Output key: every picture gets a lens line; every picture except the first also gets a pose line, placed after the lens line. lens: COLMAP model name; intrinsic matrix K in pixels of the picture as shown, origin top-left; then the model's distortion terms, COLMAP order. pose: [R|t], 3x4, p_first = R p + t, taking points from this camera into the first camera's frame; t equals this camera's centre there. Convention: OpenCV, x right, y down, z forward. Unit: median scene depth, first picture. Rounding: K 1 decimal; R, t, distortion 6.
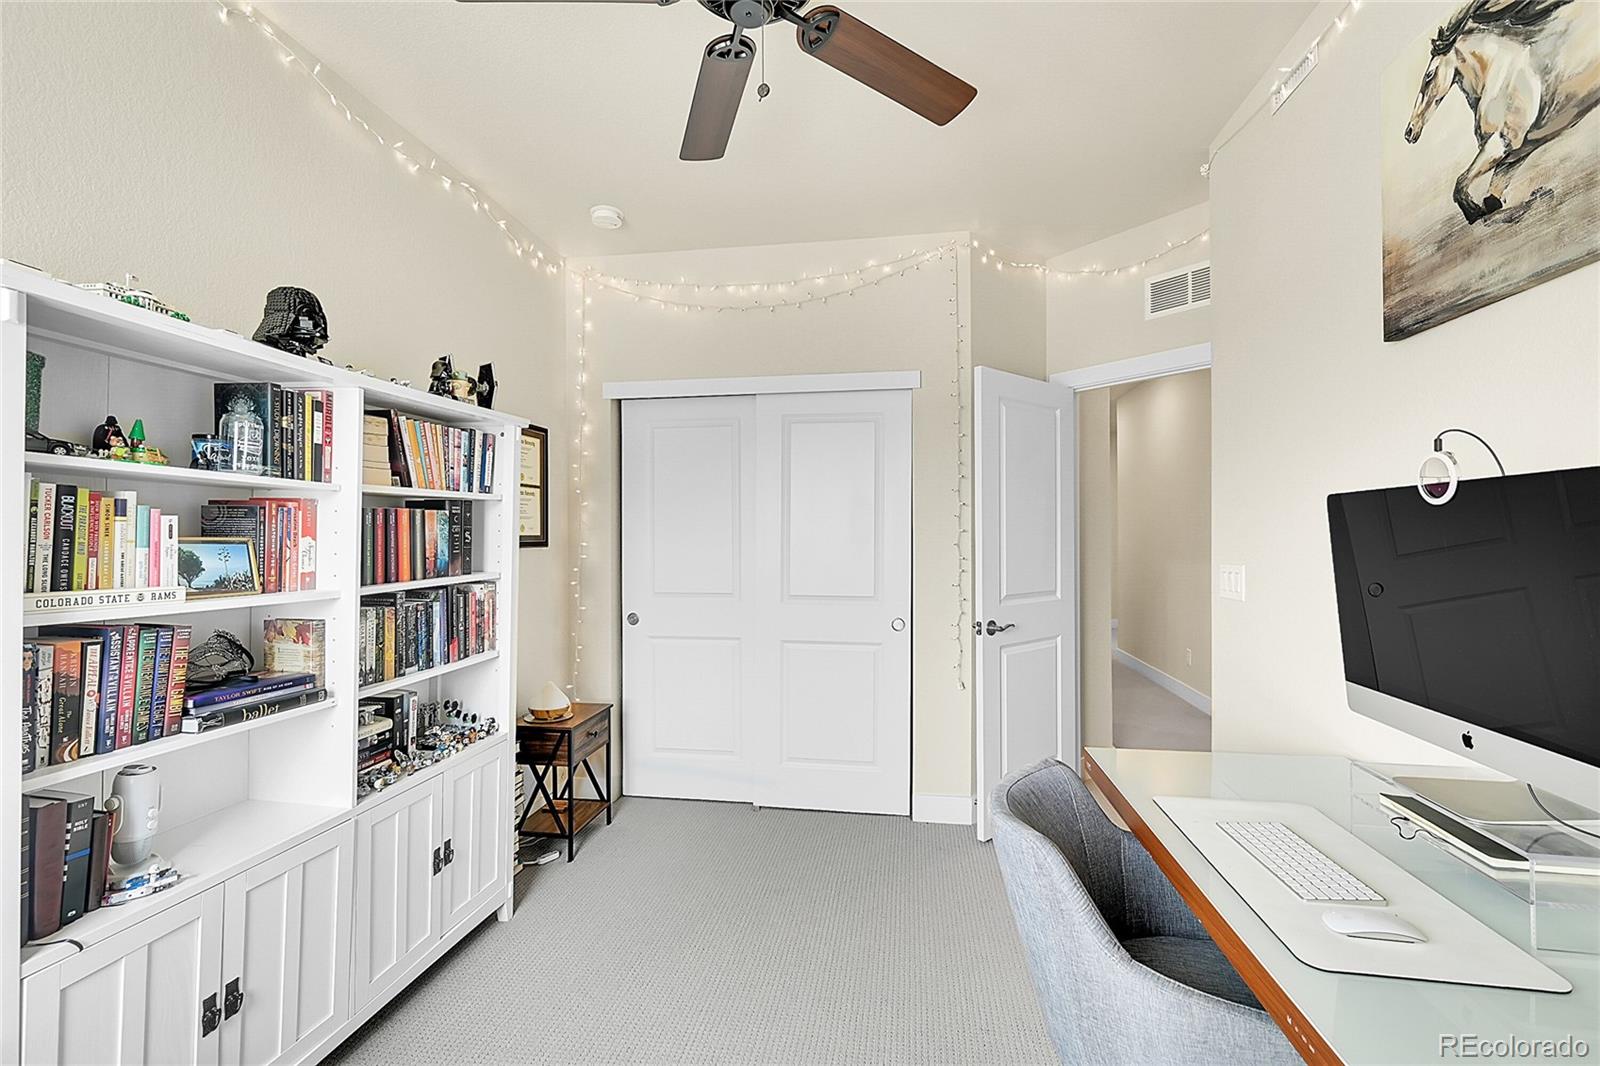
lens RADIAL K [[690.0, 0, 810.3], [0, 690.0, 535.0], [0, 0, 1]] dist [-0.002473, 0.000304]
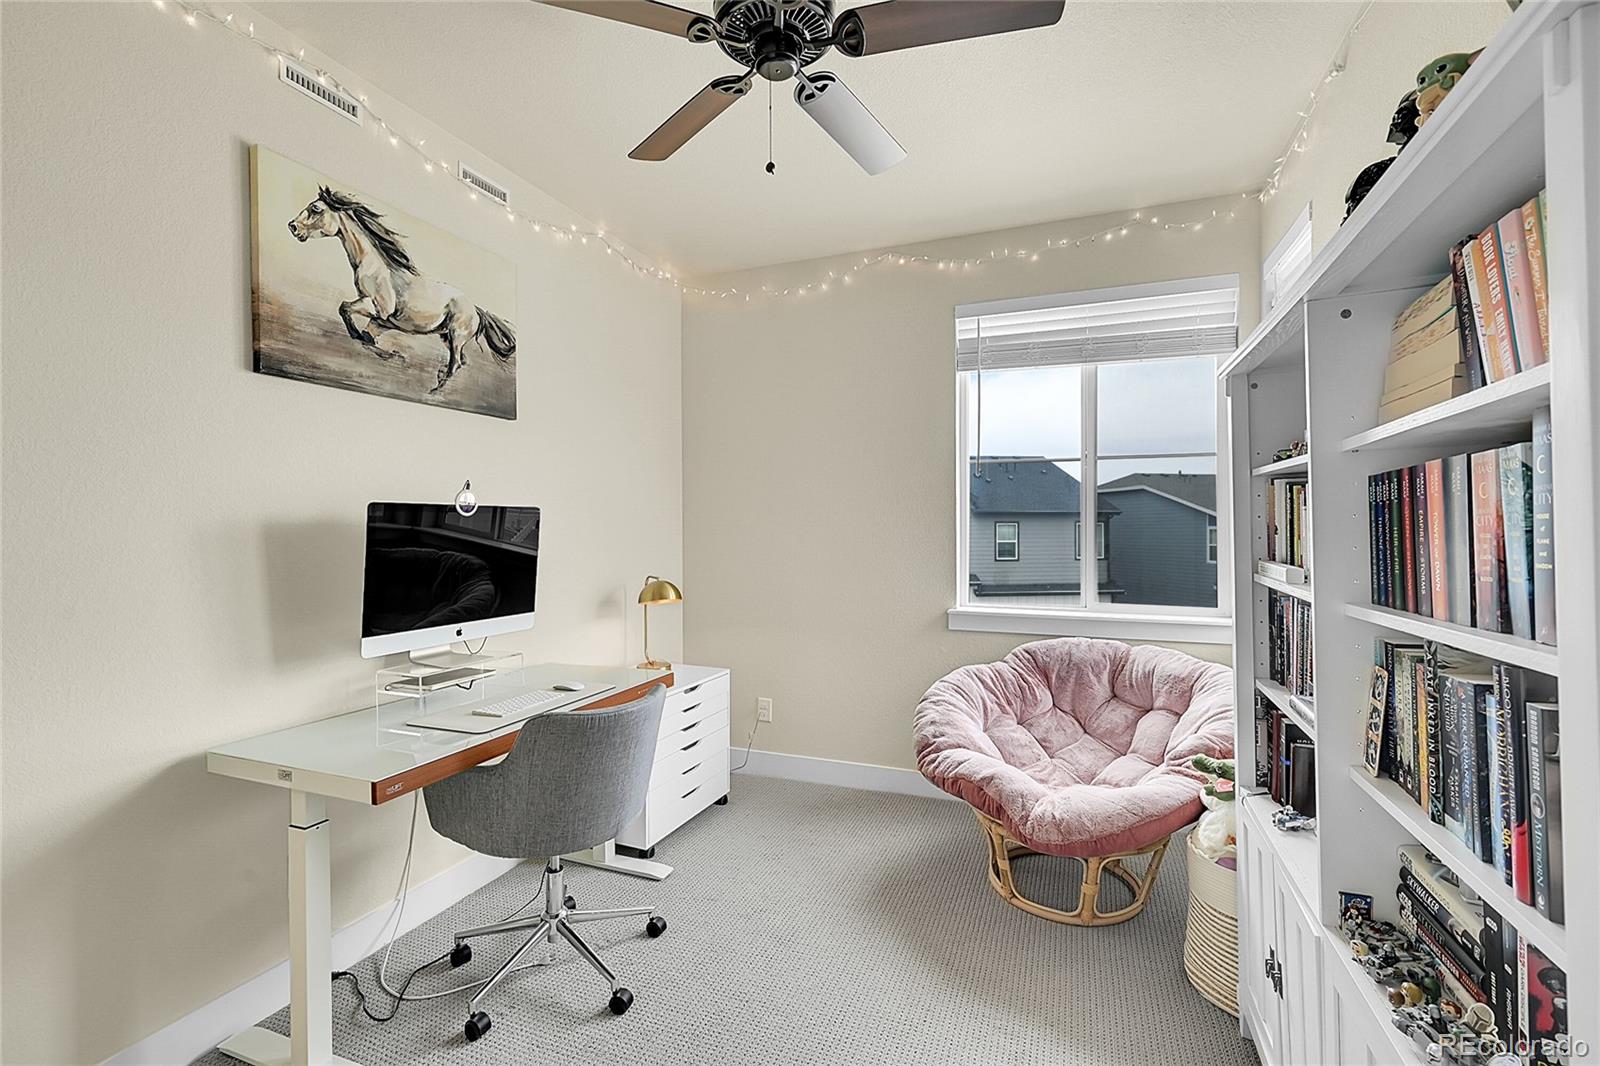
lens RADIAL K [[690.0, 0, 810.3], [0, 690.0, 535.0], [0, 0, 1]] dist [-0.002473, 0.000304]
pose [[-0.975734, 0.007720, 0.218823, -0.379305], [0.009275, 0.999938, 0.006082, 0.006026], [-0.218762, 0.007964, -0.975746, 2.067820]]
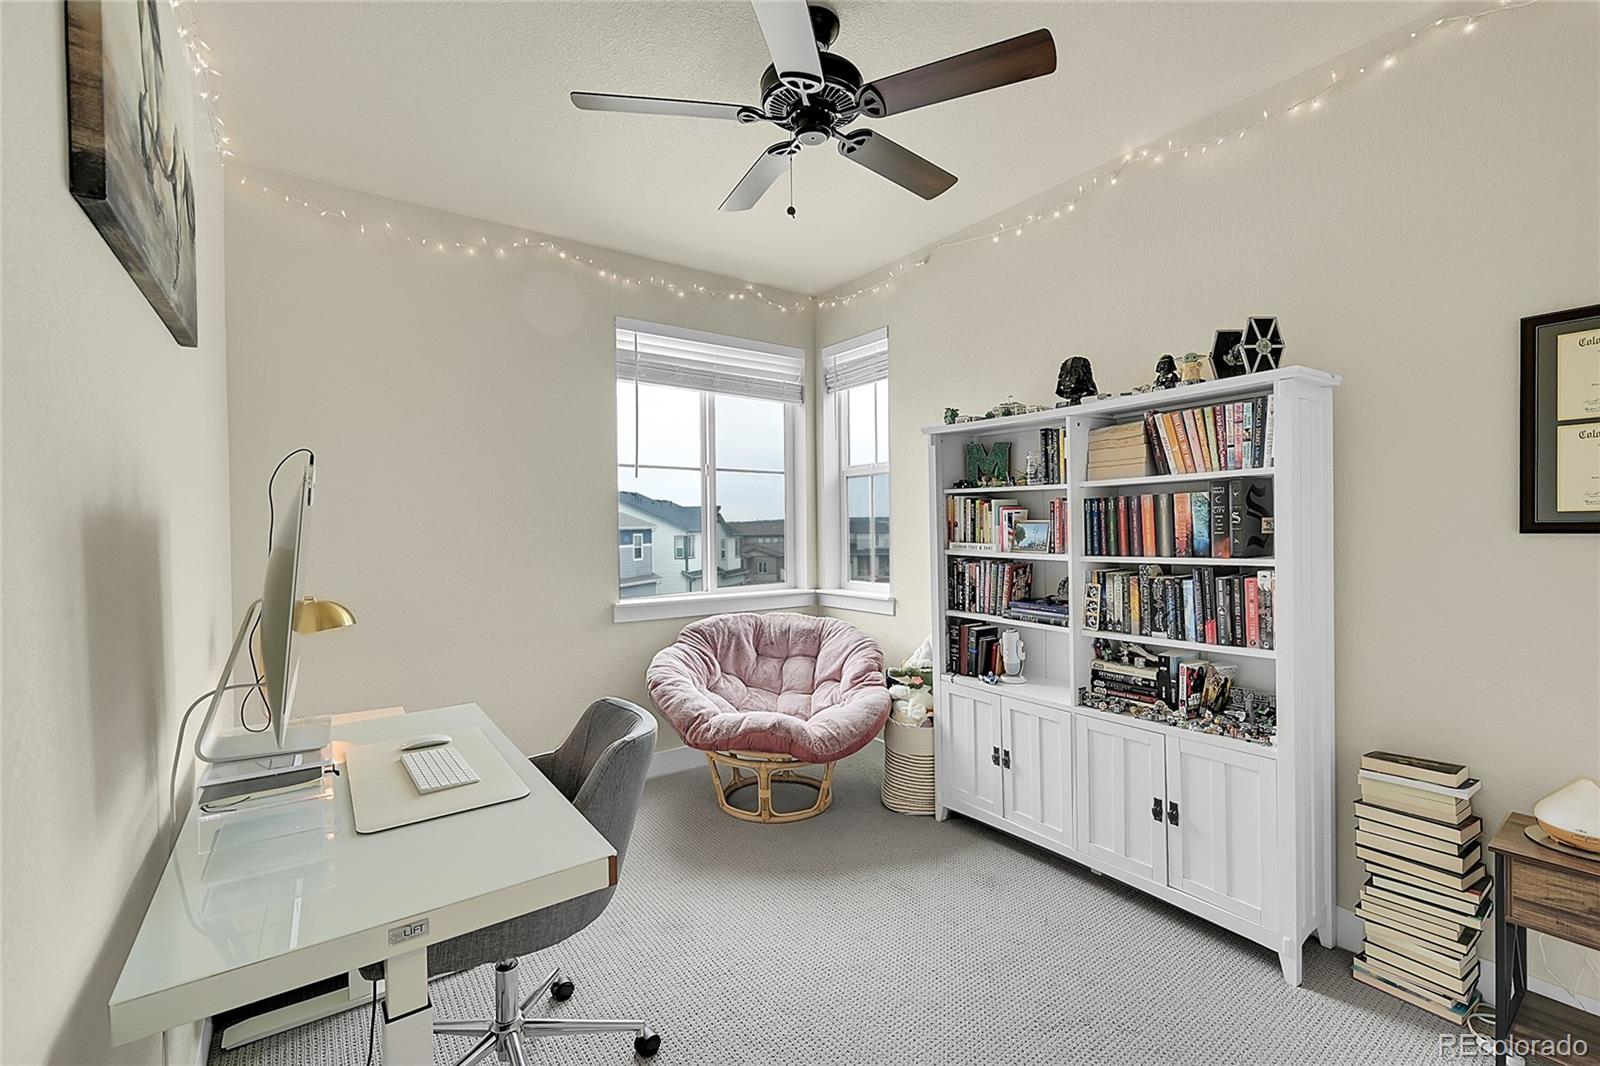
lens RADIAL K [[690.0, 0, 810.3], [0, 690.0, 535.0], [0, 0, 1]] dist [-0.002473, 0.000304]
pose [[-0.710237, 0.023870, -0.703558, 0.872852], [0.016025, 0.999714, 0.017741, 0.000157], [0.703780, 0.001326, -0.710417, 1.924220]]
